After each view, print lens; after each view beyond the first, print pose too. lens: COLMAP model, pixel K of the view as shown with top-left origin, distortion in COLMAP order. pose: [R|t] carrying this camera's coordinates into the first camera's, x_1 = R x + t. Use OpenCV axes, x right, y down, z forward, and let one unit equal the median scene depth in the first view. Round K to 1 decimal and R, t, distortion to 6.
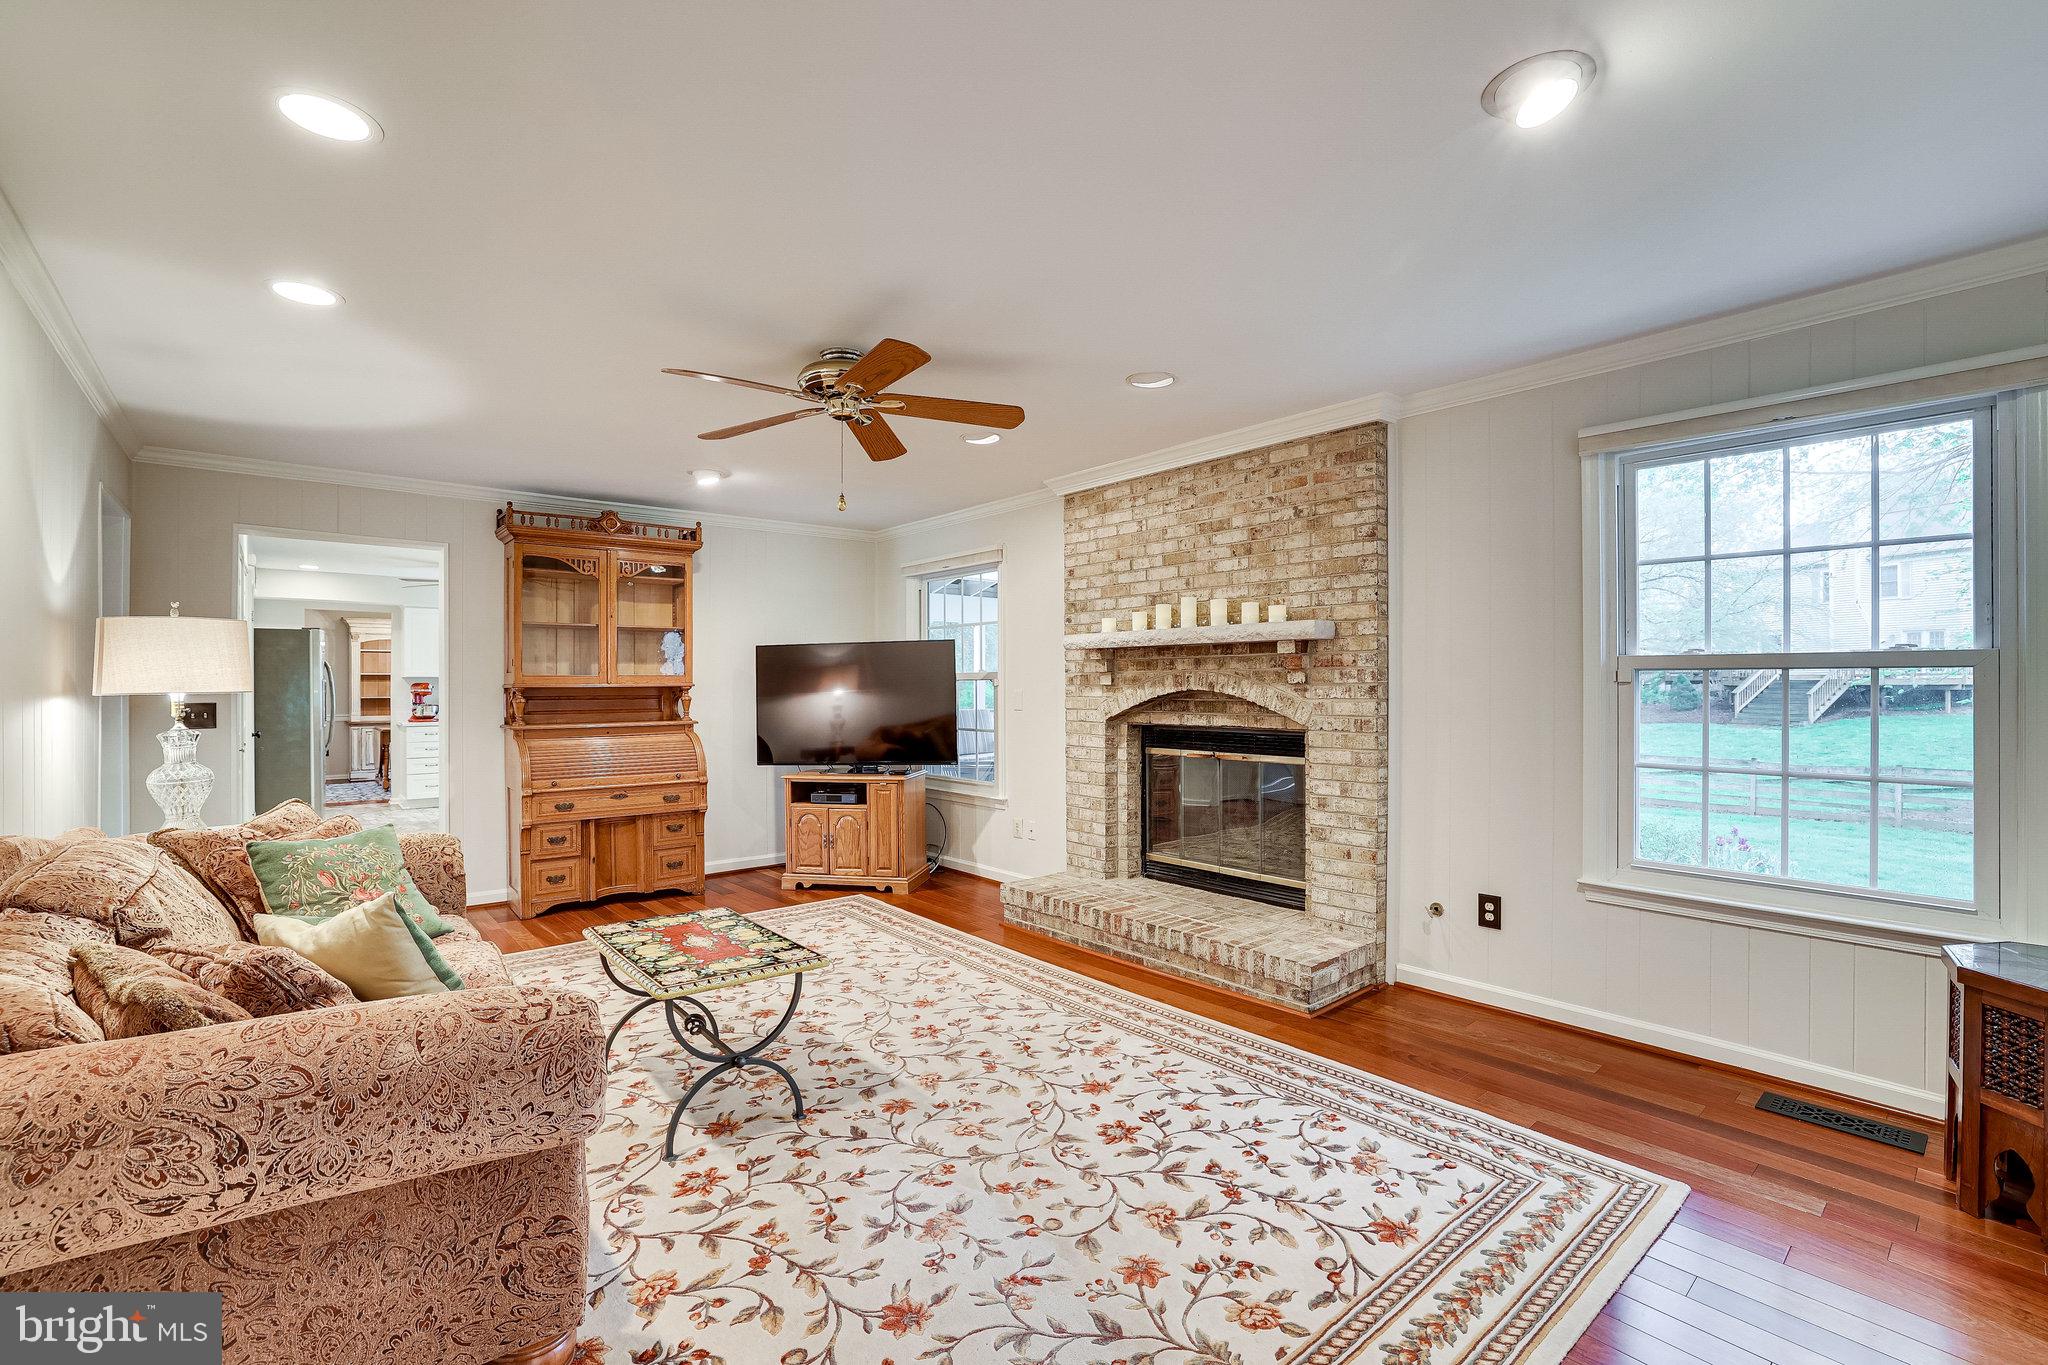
lens RADIAL K [[903.4, 0, 1024.0], [0, 903.4, 682.5], [0, 0, 1]] dist [-0.043602, 0.021145]
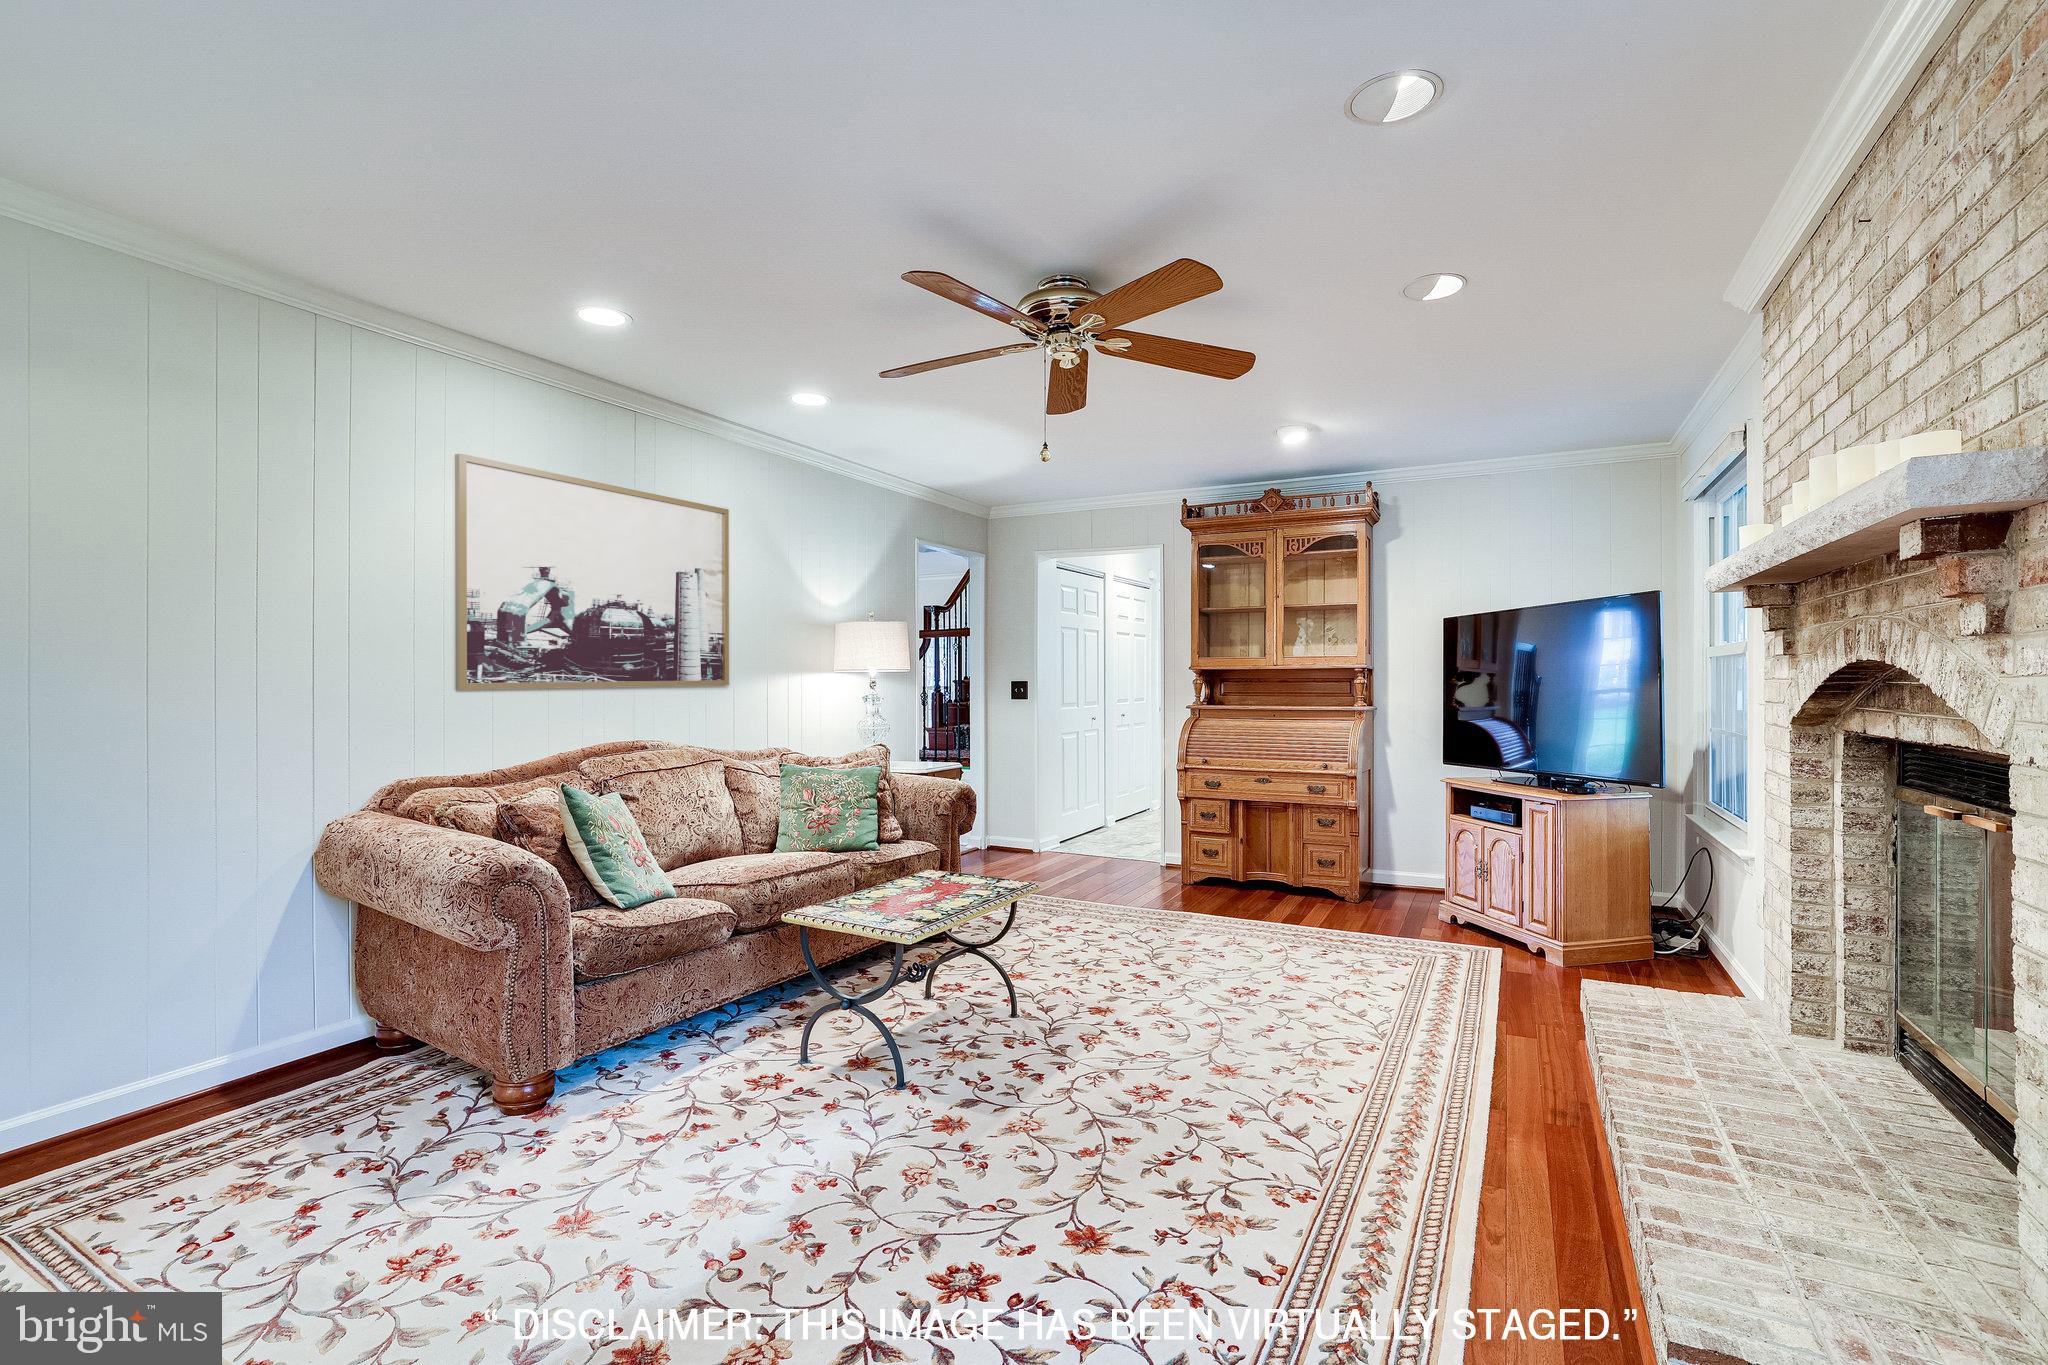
lens RADIAL K [[929.3, 0, 1030.9], [0, 929.3, 681.4], [0, 0, 1]] dist [-0.048140, 0.023185]
pose [[0.367100, 0.001557, -0.930180, 0.459959], [0.002152, 0.999995, 0.002523, 0.018724], [0.930179, -0.002928, 0.367095, 0.460471]]
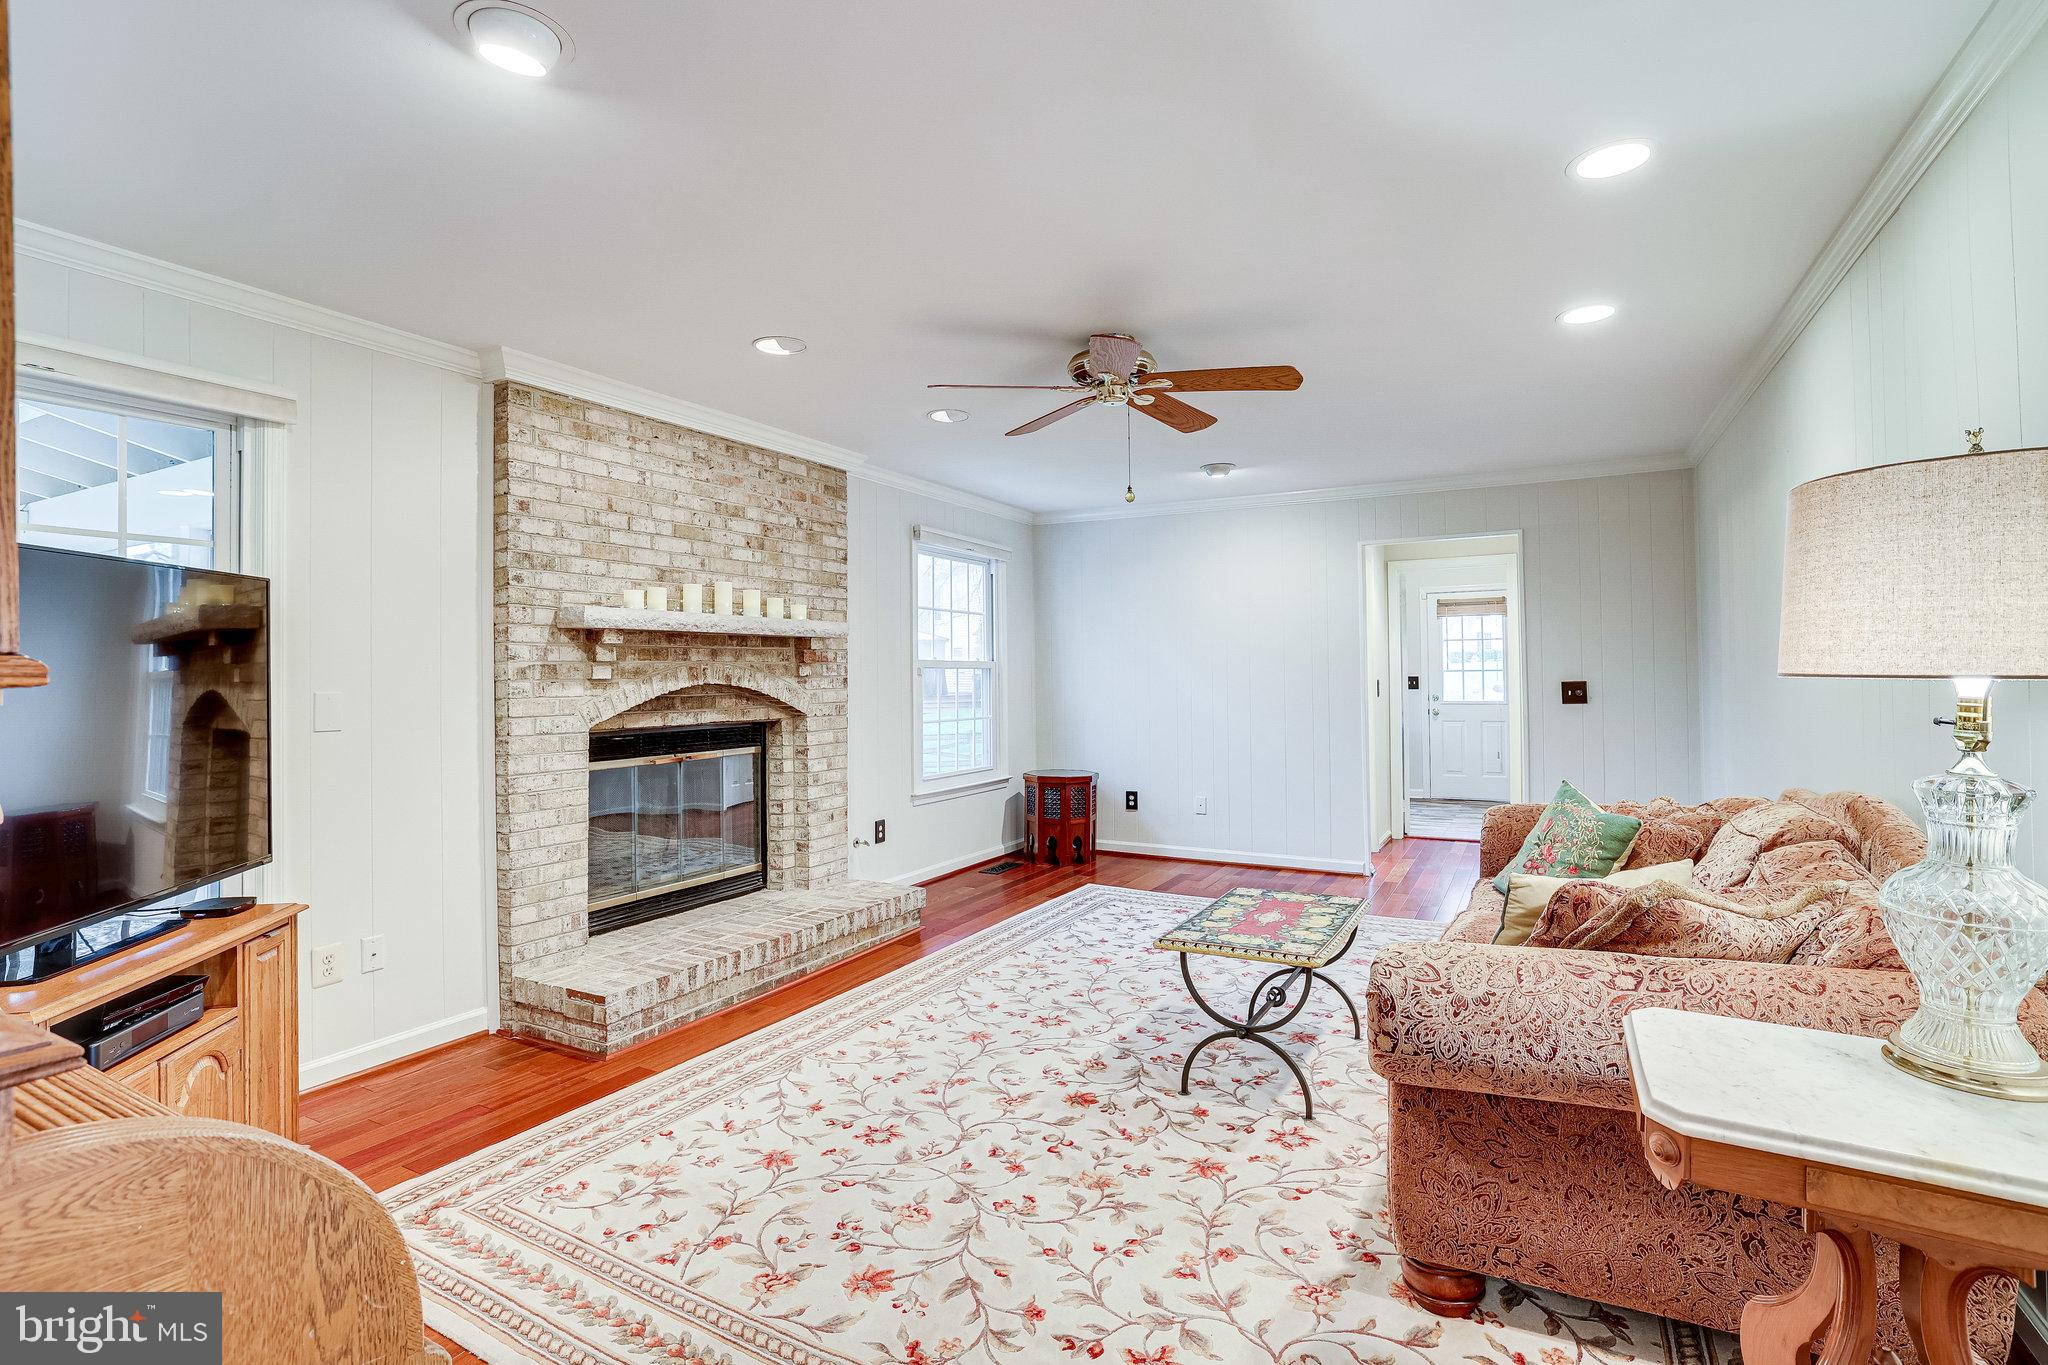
lens RADIAL K [[929.3, 0, 1030.9], [0, 929.3, 681.4], [0, 0, 1]] dist [-0.048140, 0.023185]
pose [[-0.347935, 0.004919, 0.937506, -0.799875], [0.014891, 0.999889, 0.000280, 0.010456], [-0.937400, 0.014058, -0.347970, 1.037209]]
